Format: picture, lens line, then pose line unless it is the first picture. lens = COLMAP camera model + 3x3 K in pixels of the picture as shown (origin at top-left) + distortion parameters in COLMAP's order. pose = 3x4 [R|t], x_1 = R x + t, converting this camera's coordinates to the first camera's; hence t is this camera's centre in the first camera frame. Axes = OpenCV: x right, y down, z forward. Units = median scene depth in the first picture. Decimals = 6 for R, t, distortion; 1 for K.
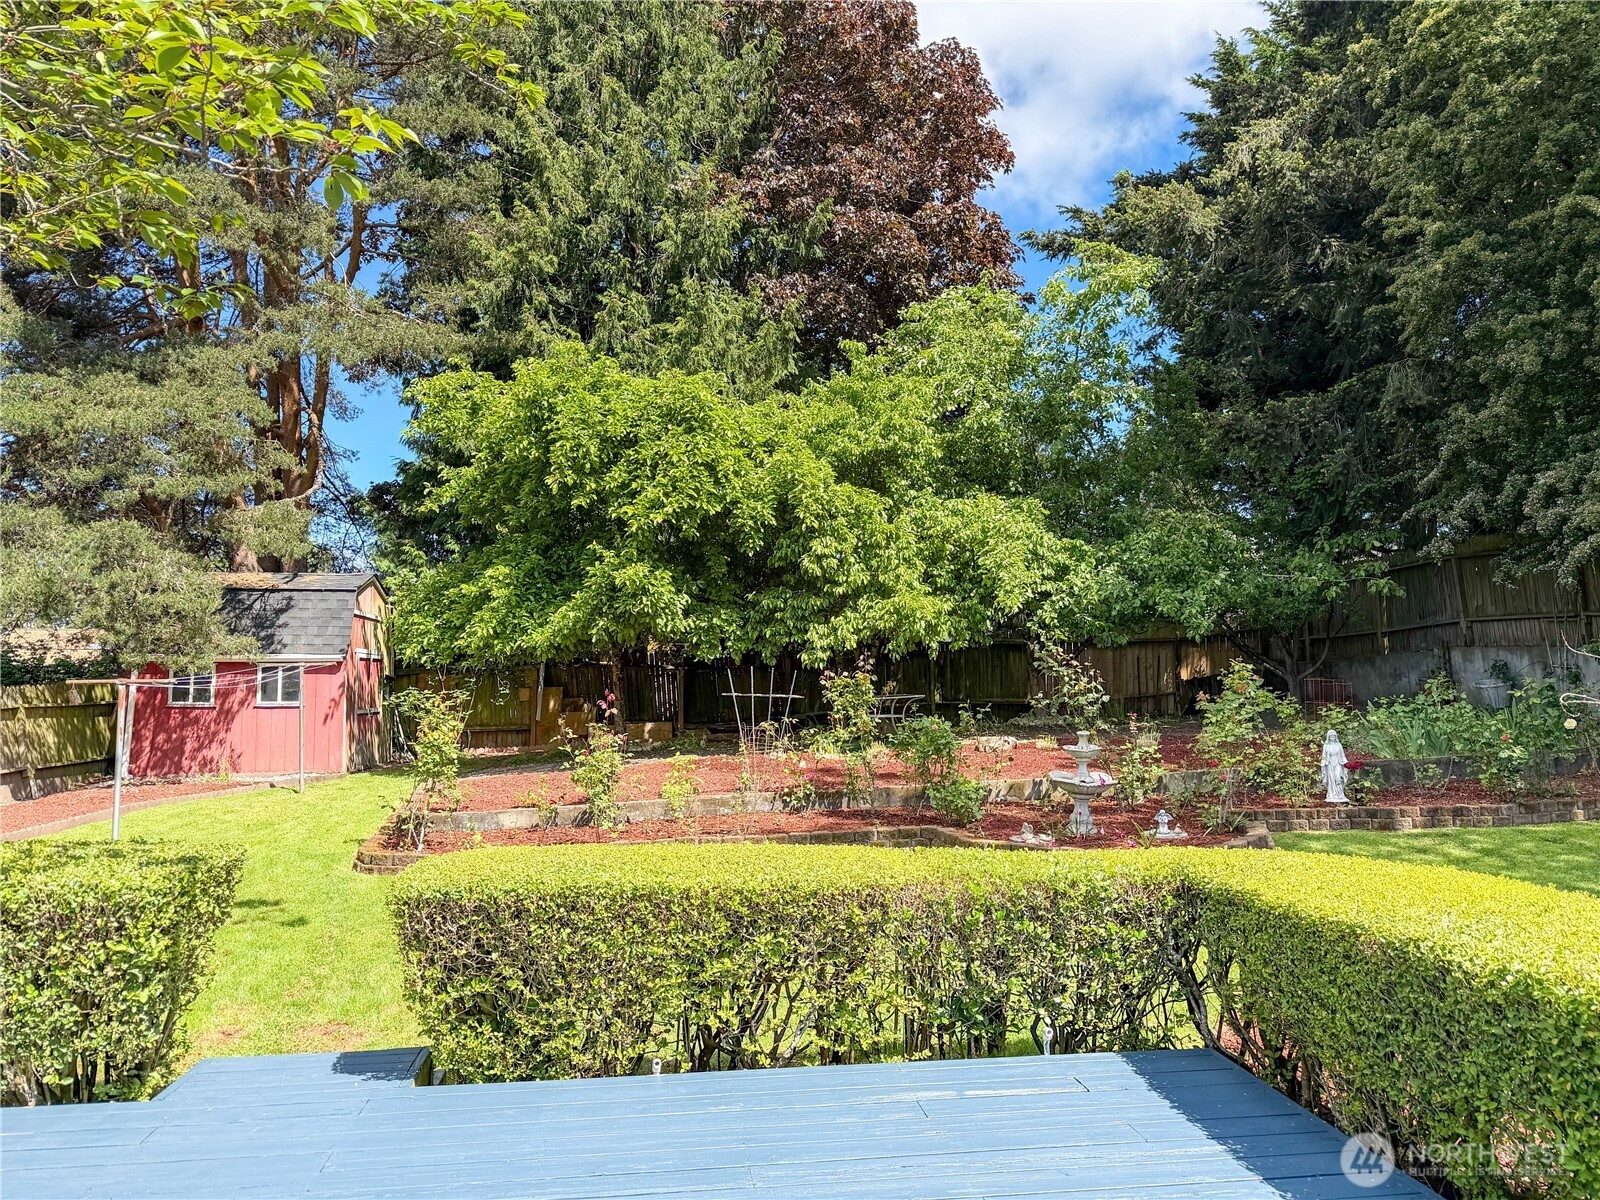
lens RADIAL K [[1158.9, 0, 800.0], [0, 1158.9, 600.0], [0, 0, 1]] dist [0.079832, -0.142074]
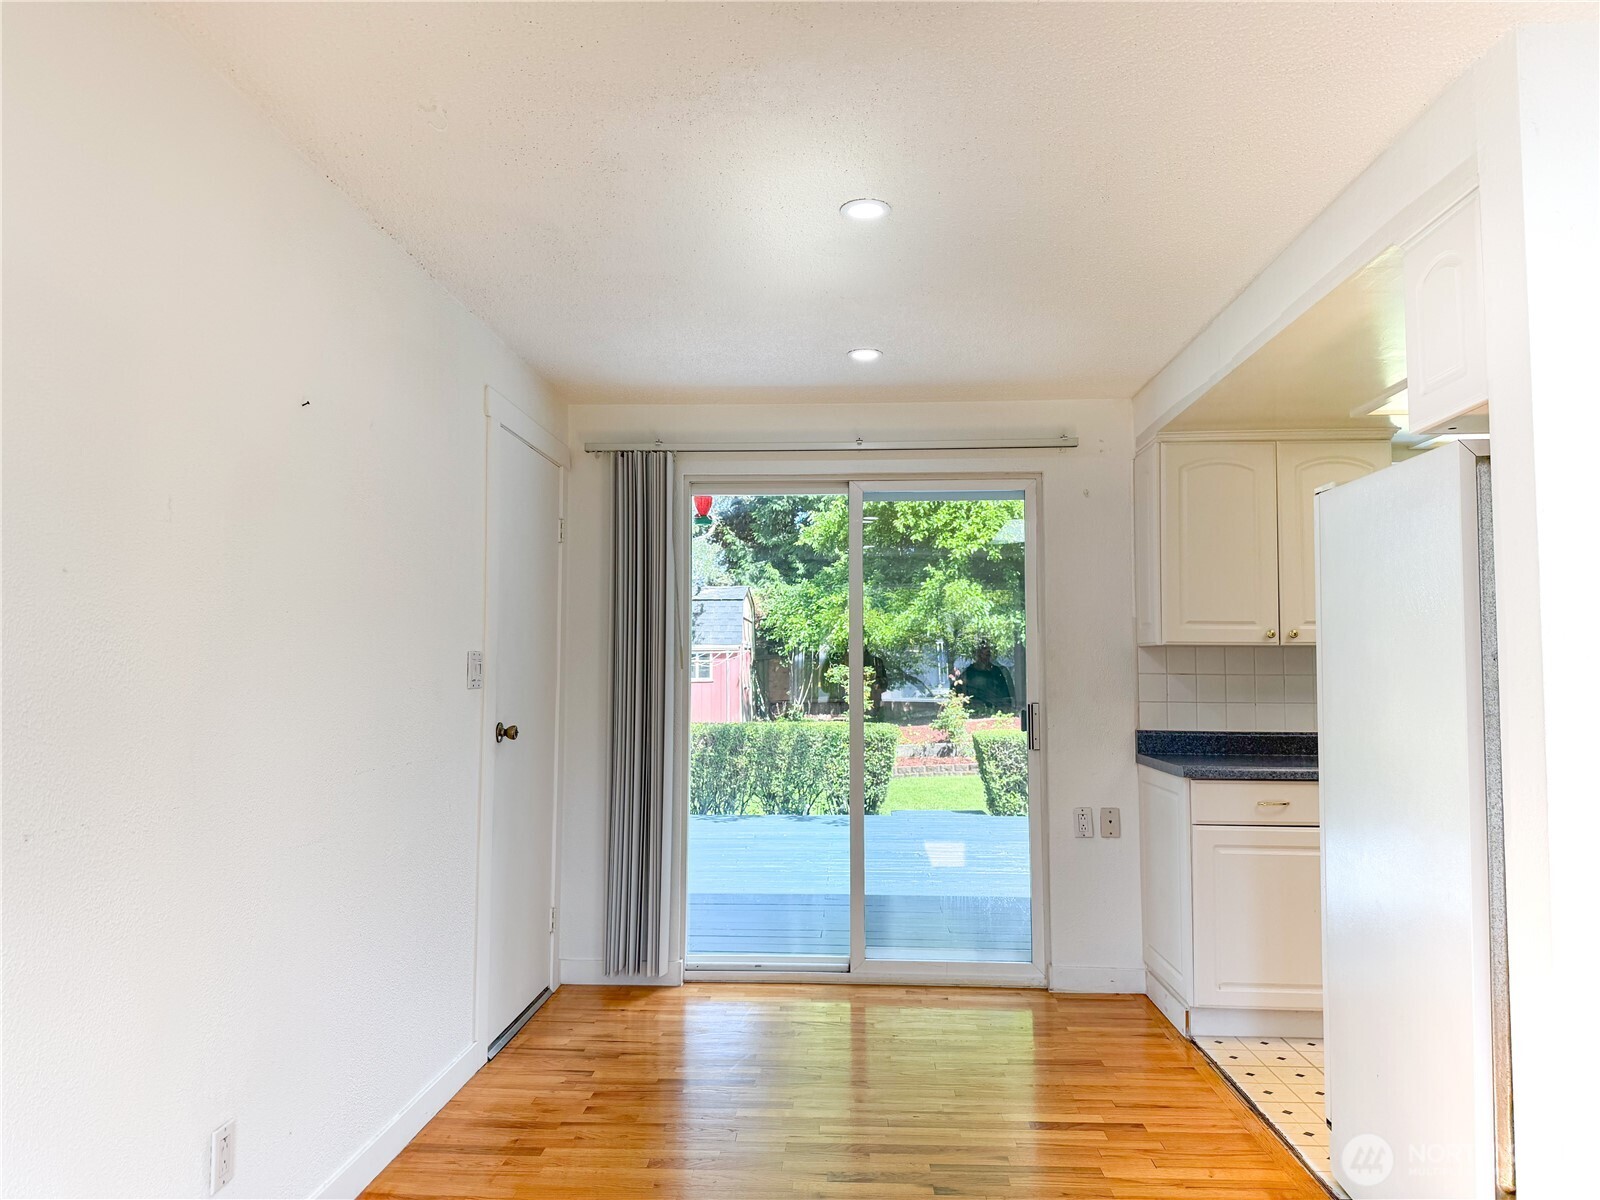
lens RADIAL K [[1158.9, 0, 800.0], [0, 1158.9, 600.0], [0, 0, 1]] dist [0.079832, -0.142074]
pose [[0.984332, -0.013301, -0.175821, -0.081166], [0.014514, 0.999879, 0.005613, -0.017264], [0.175725, -0.008077, 0.984406, -0.417599]]
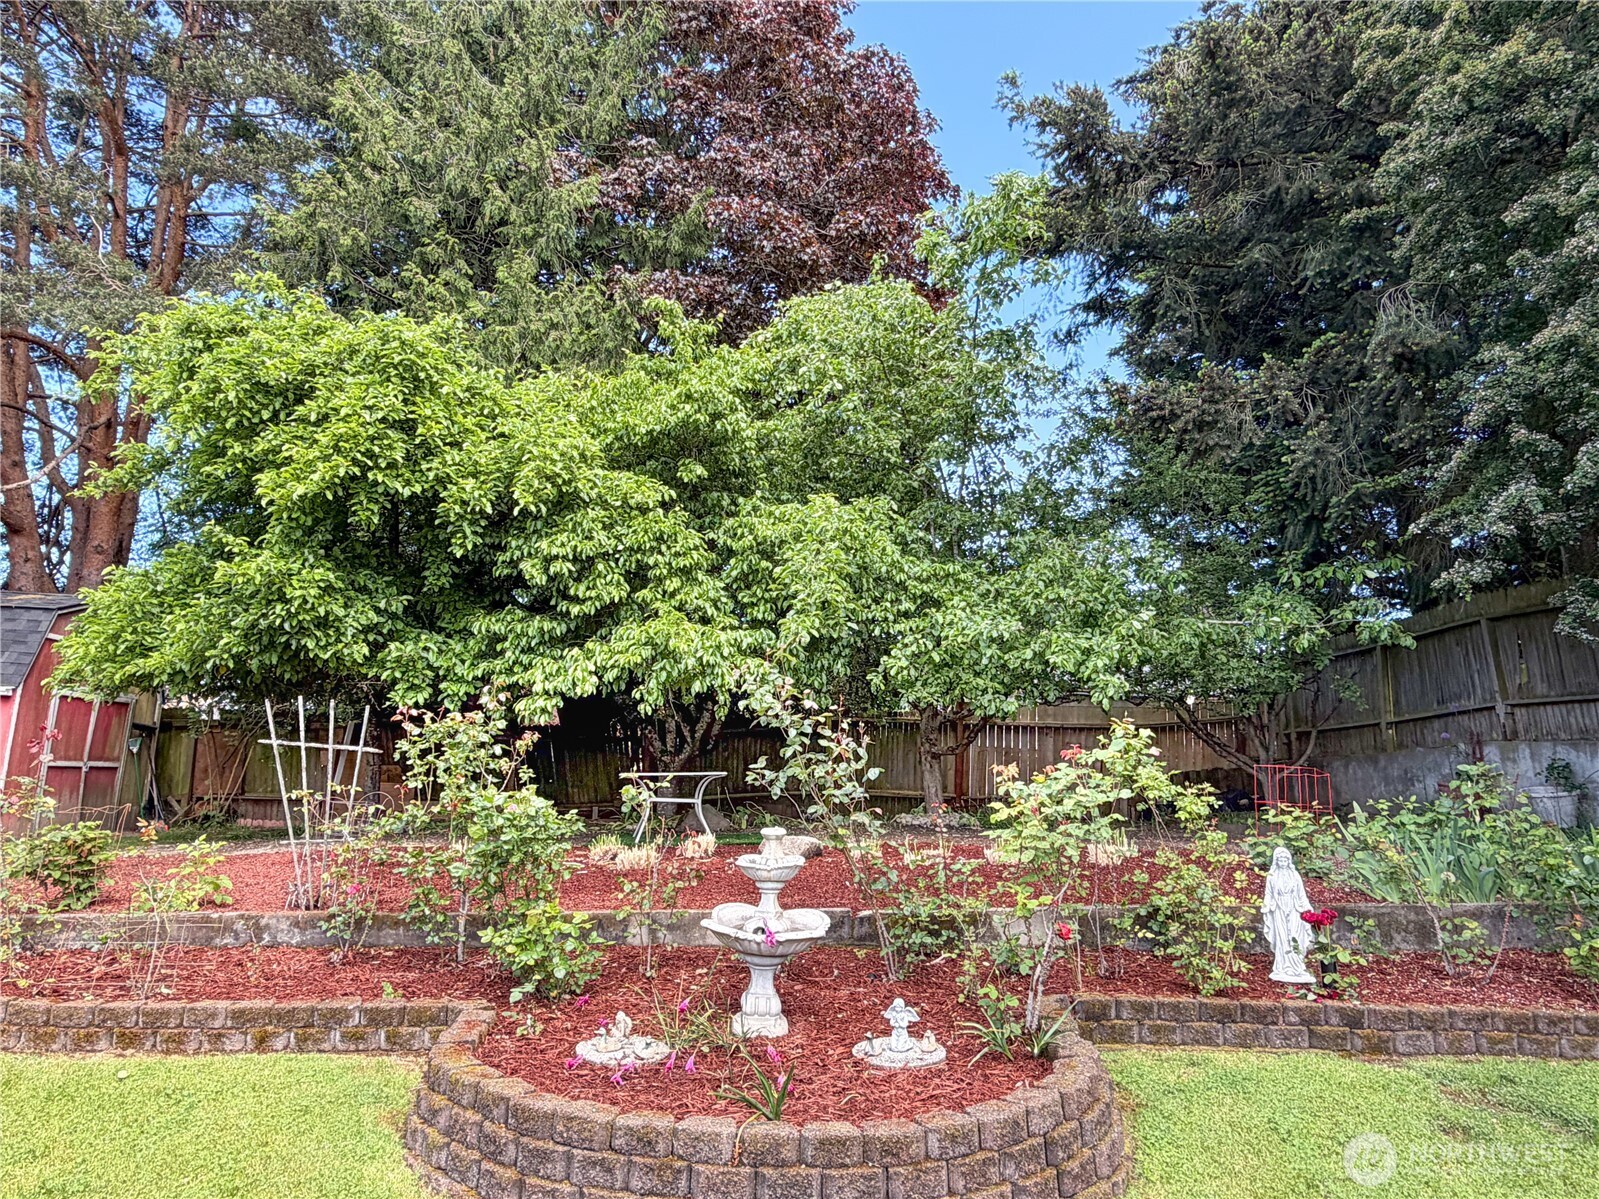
lens RADIAL K [[1012.0, 0, 799.5], [0, 1012.0, 599.5], [0, 0, 1]] dist [-0.002041, -0.001739]
pose [[0.996623, 0.033715, -0.074873, 0.217681], [-0.041535, 0.993555, -0.105469, 0.045431], [0.070835, 0.108222, 0.991600, 0.417547]]
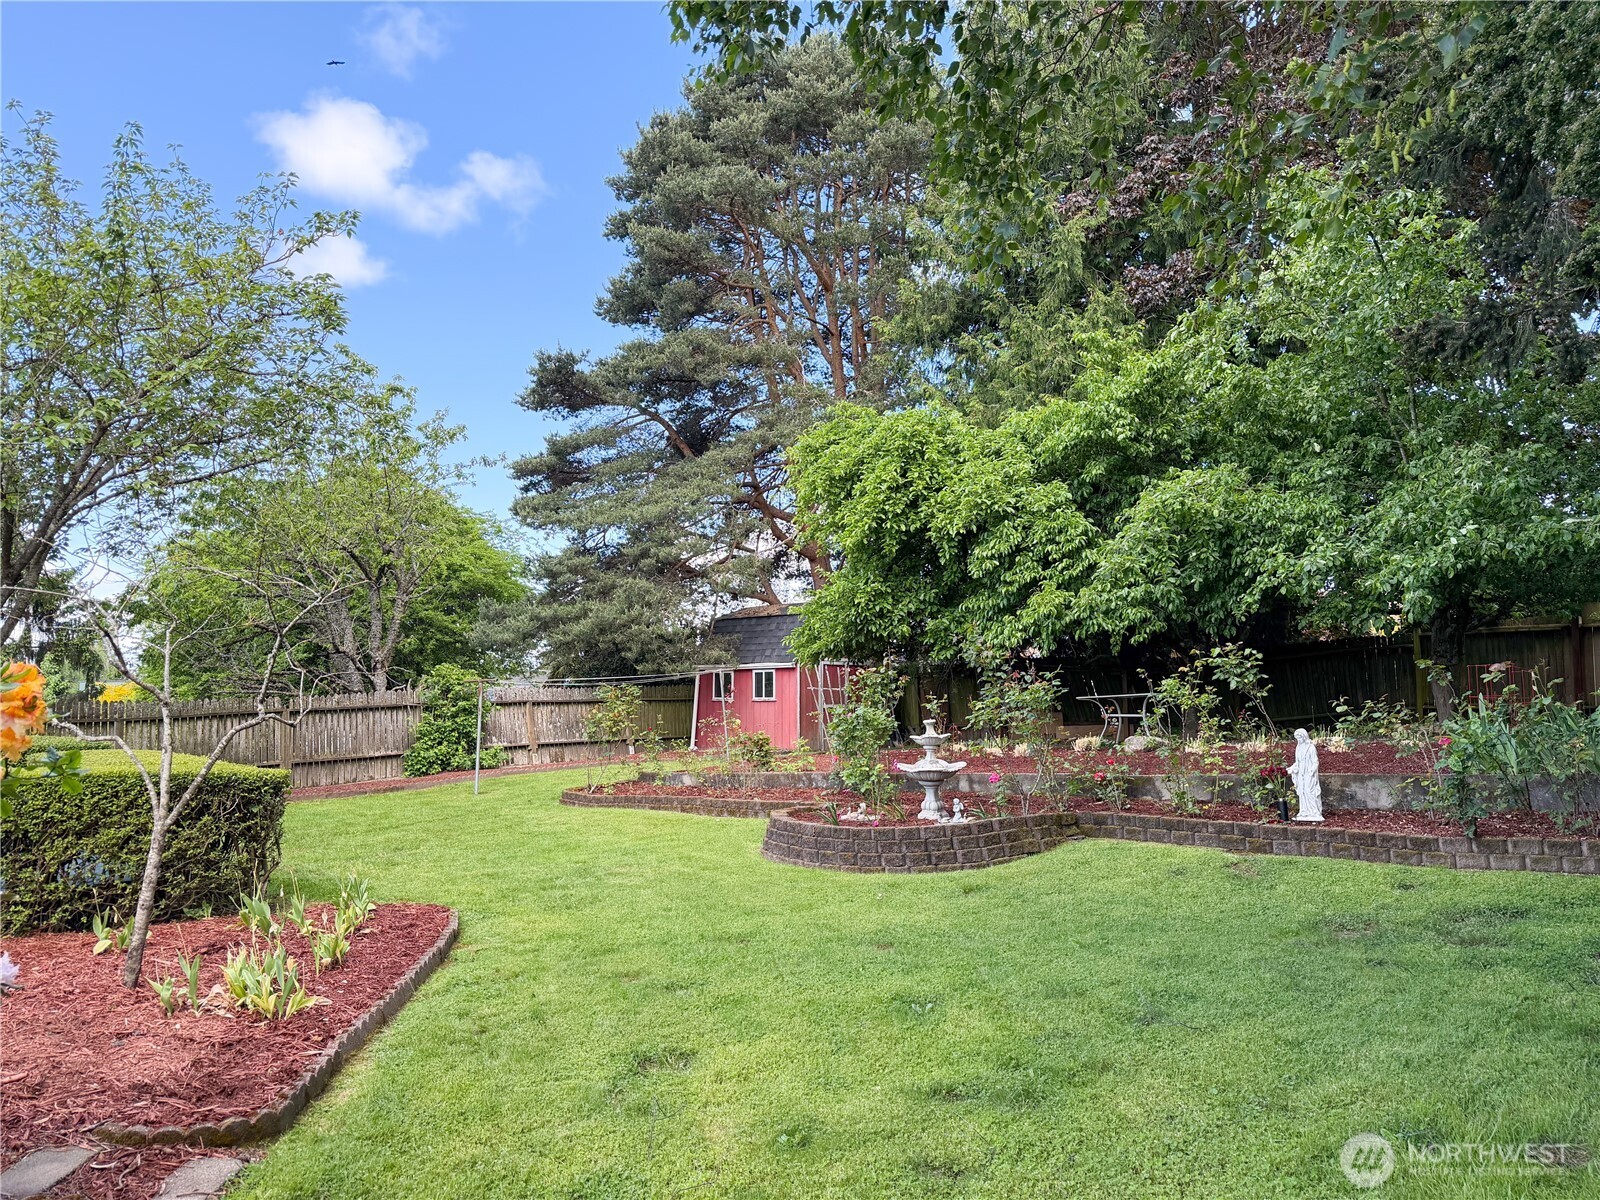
lens RADIAL K [[1158.9, 0, 800.0], [0, 1158.9, 600.0], [0, 0, 1]] dist [0.079832, -0.142074]
pose [[0.635077, -0.062597, -0.769908, 0.742565], [0.055412, 0.997835, -0.035421, 0.028304], [0.770459, -0.020167, 0.637171, 0.194197]]
